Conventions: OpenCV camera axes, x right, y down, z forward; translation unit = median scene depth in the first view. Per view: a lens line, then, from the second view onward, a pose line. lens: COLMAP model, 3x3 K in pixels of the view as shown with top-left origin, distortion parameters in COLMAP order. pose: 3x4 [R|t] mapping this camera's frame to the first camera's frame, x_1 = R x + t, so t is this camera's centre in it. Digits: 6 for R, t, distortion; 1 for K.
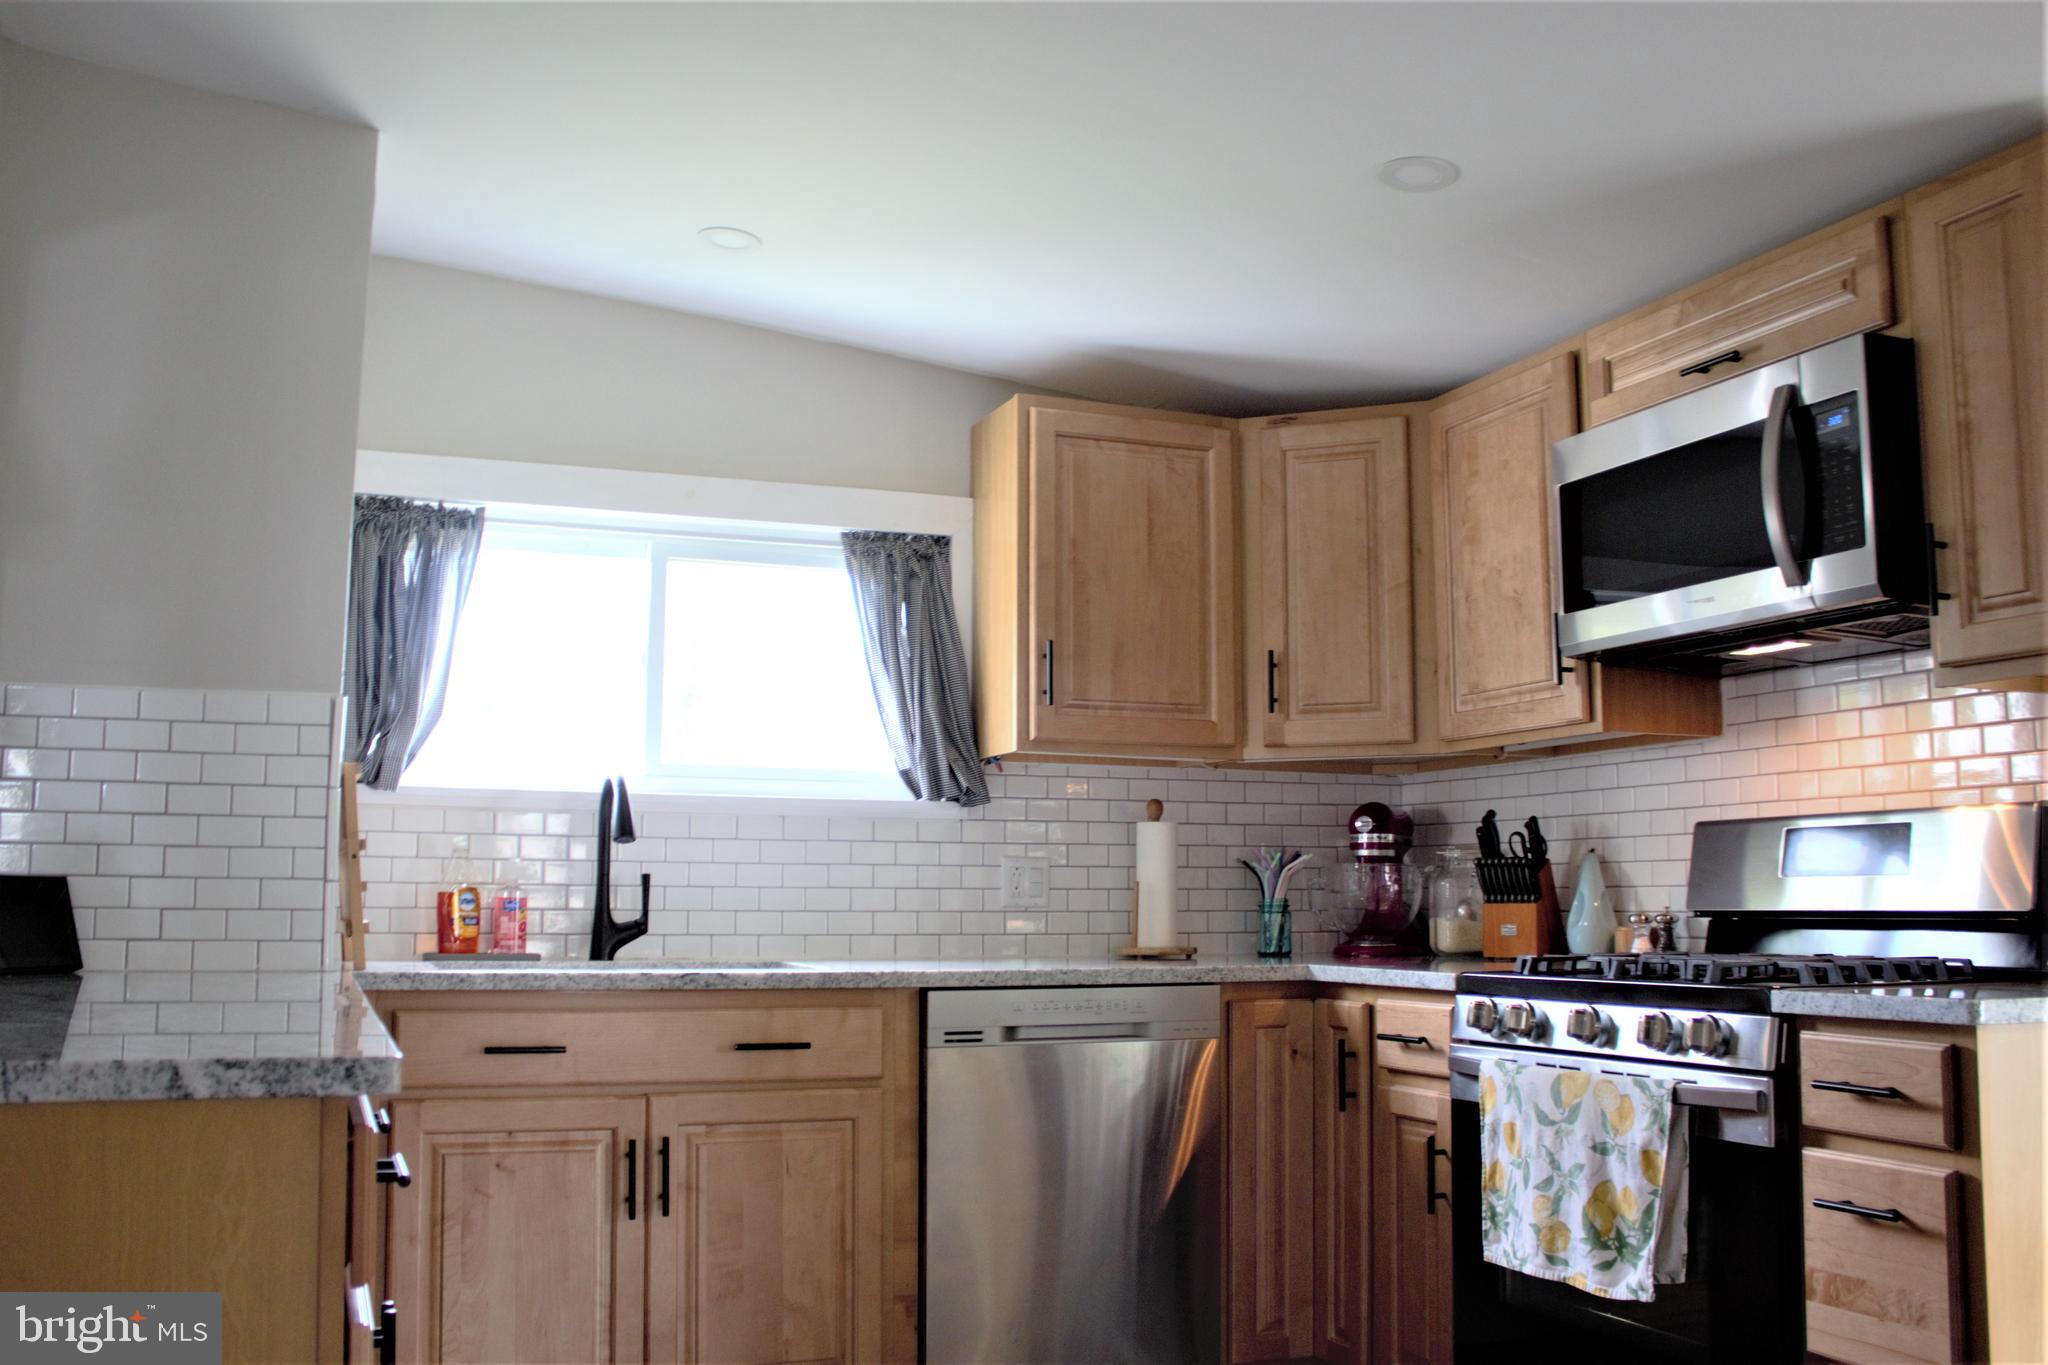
lens RADIAL K [[1817.8, 0, 1015.2], [0, 1817.8, 708.3], [0, 0, 1]] dist [-0.138301, 0.084307]
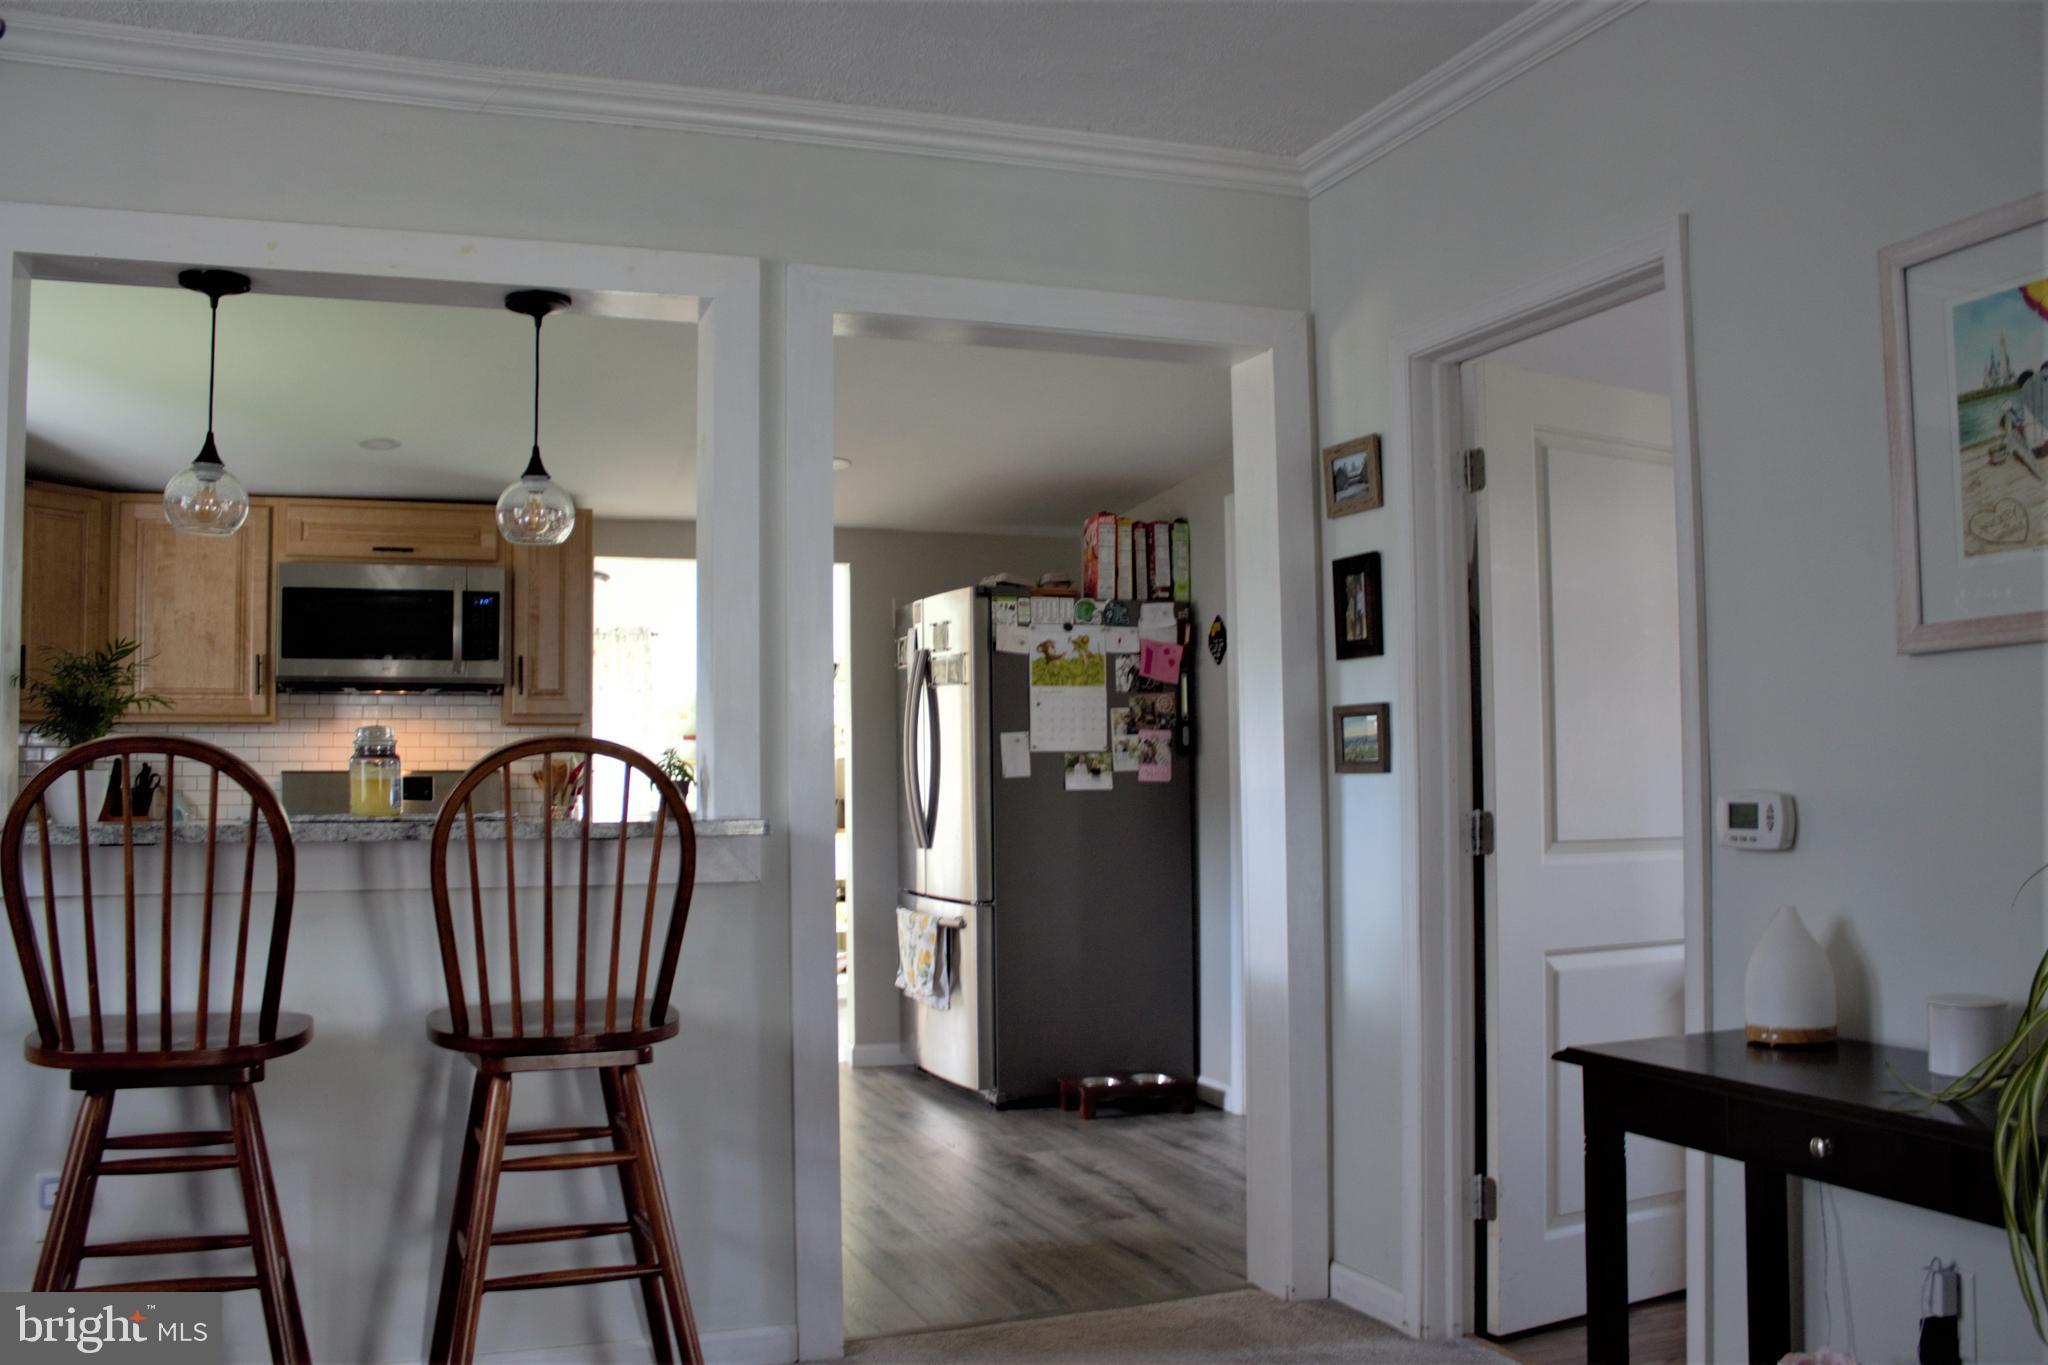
lens RADIAL K [[1817.8, 0, 1022.0], [0, 1817.8, 703.6], [0, 0, 1]] dist [-0.138301, 0.084307]
pose [[0.047810, 0.044157, 0.997880, -1.364772], [-0.093827, 0.994804, -0.039526, -0.005037], [-0.994440, -0.091739, 0.051705, 0.141541]]
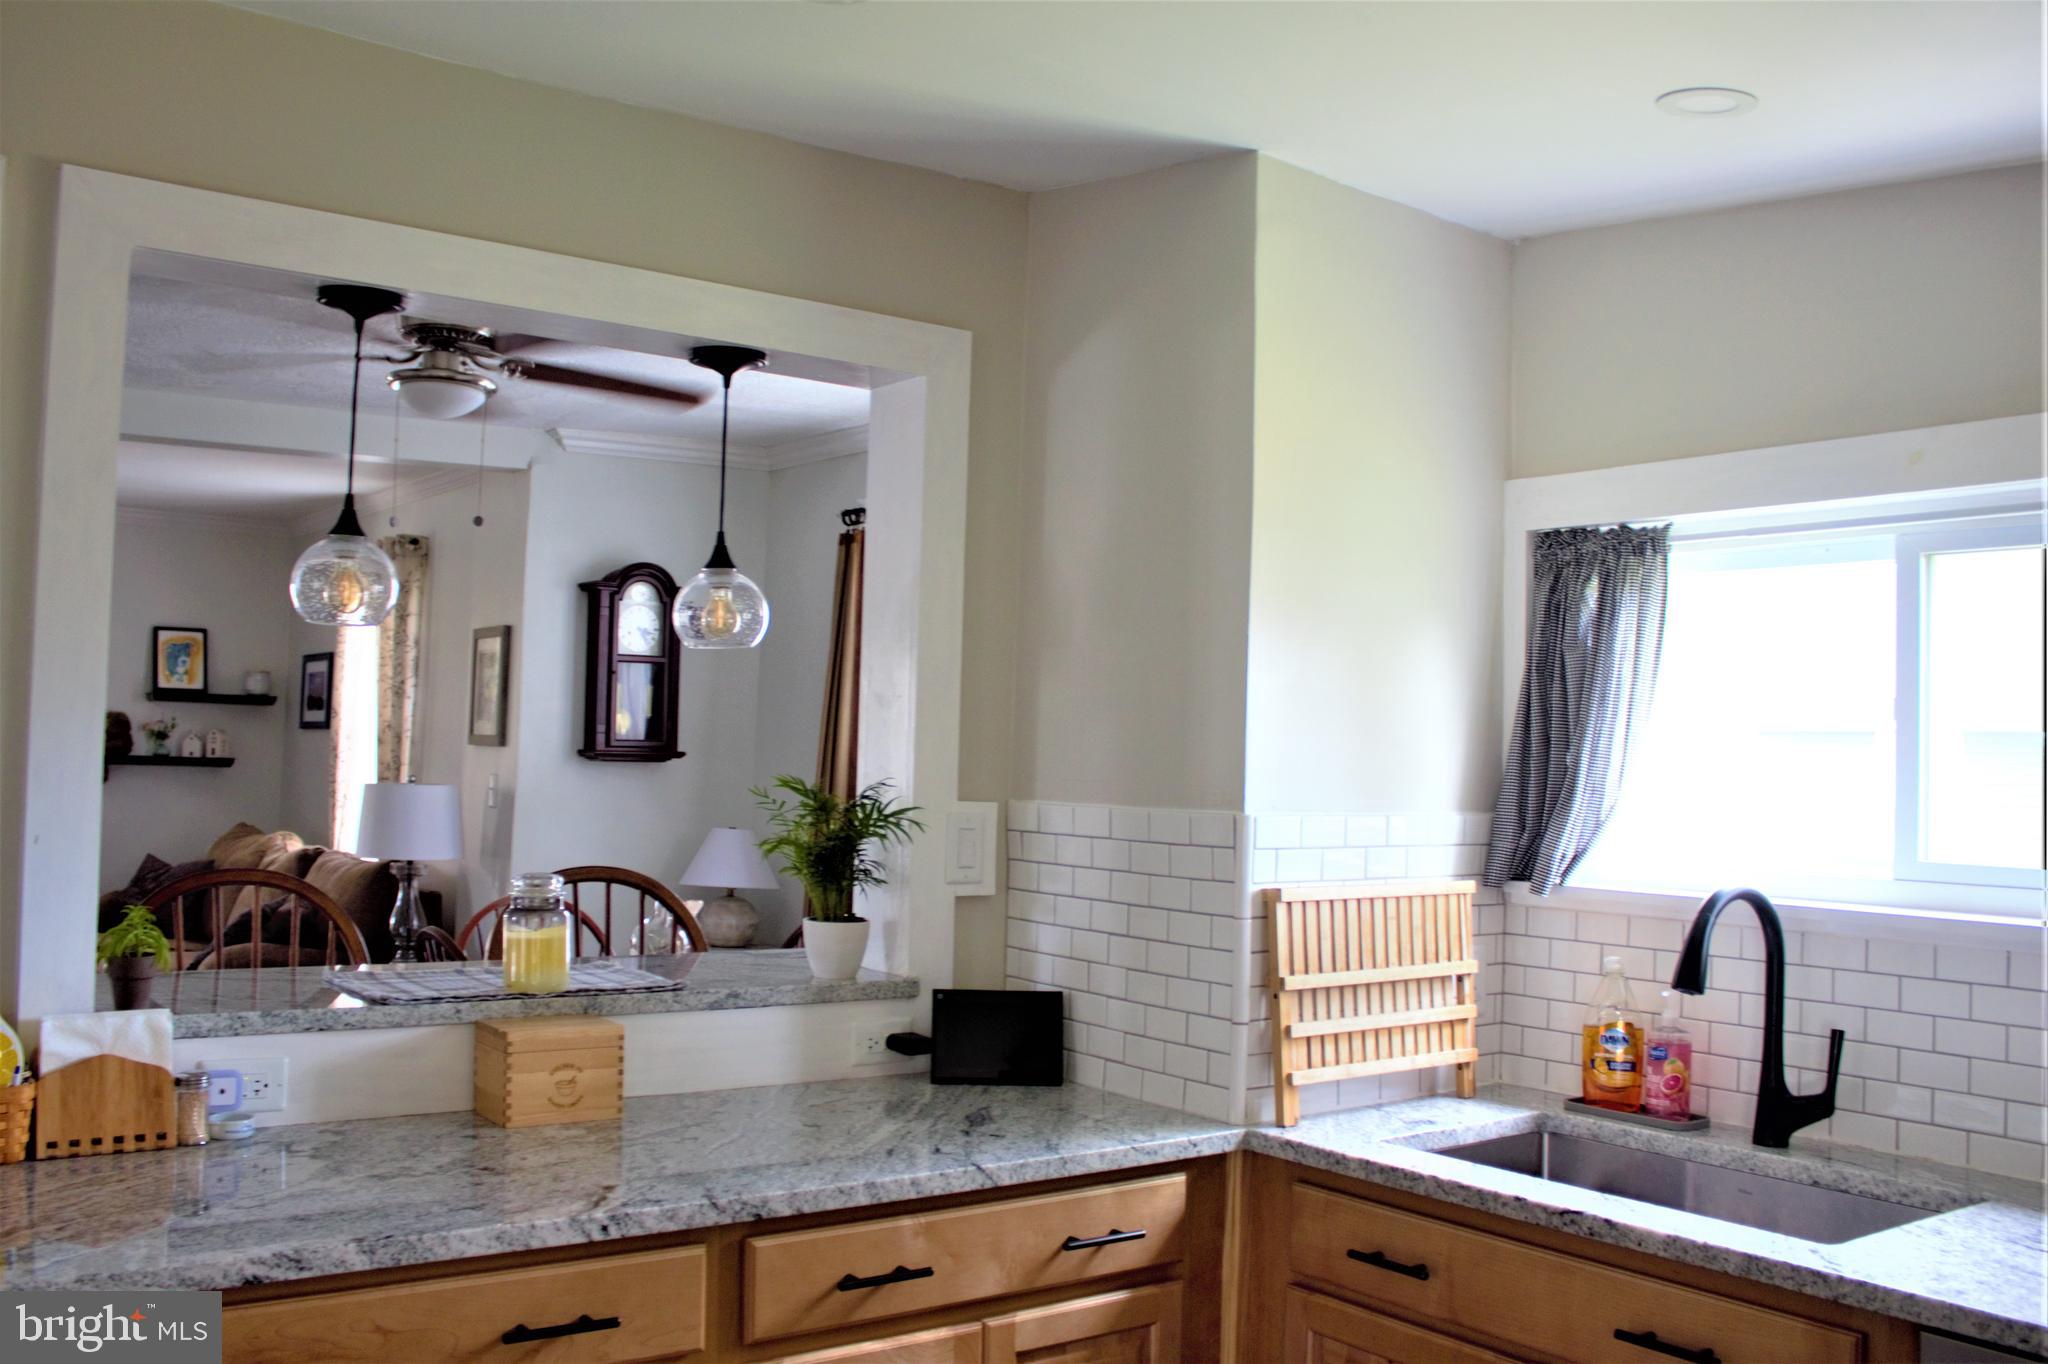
lens RADIAL K [[1811.2, 0, 1037.9], [0, 1811.2, 691.1], [0, 0, 1]] dist [-0.104971, 0.082350]
pose [[0.274223, -0.033911, -0.961068, 0.388250], [0.075883, 0.997025, -0.013528, -0.053928], [0.958668, -0.069219, 0.275981, 0.560182]]
